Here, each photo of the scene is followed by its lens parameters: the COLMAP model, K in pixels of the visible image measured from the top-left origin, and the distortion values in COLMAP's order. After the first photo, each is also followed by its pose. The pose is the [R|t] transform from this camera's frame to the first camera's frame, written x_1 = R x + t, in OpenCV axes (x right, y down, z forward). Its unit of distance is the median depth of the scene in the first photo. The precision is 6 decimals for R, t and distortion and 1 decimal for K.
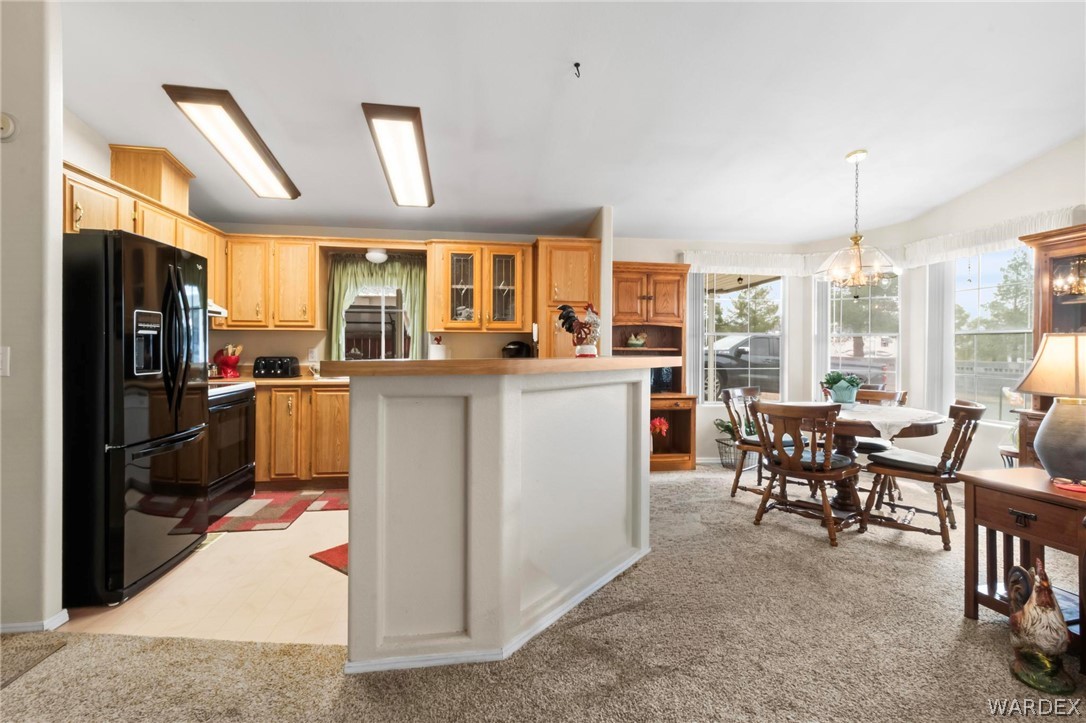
lens RADIAL K [[524.7, 0, 549.0], [0, 524.7, 351.2], [0, 0, 1]] dist [0.000504, 0.000342]
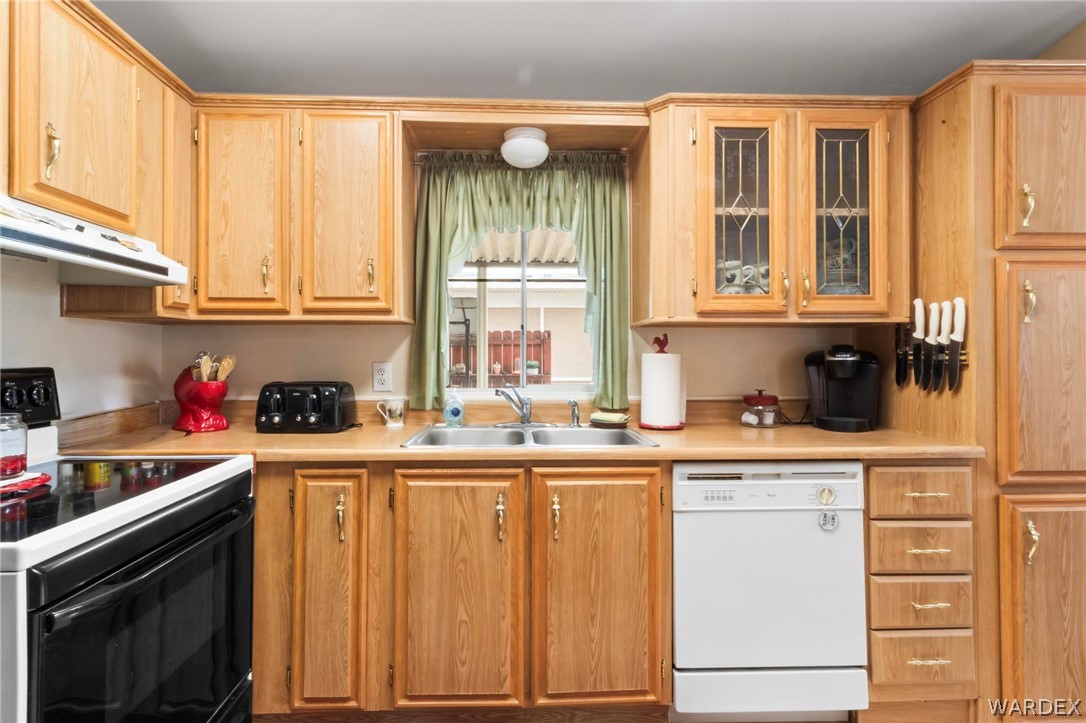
lens RADIAL K [[632.5, 0, 540.8], [0, 632.5, 358.3], [0, 0, 1]] dist [0.006739, 0.001646]
pose [[0.991759, -0.002884, -0.128086, -0.260341], [0.002020, 0.999974, -0.006877, -0.005463], [0.128103, 0.006562, 0.991739, 0.504304]]
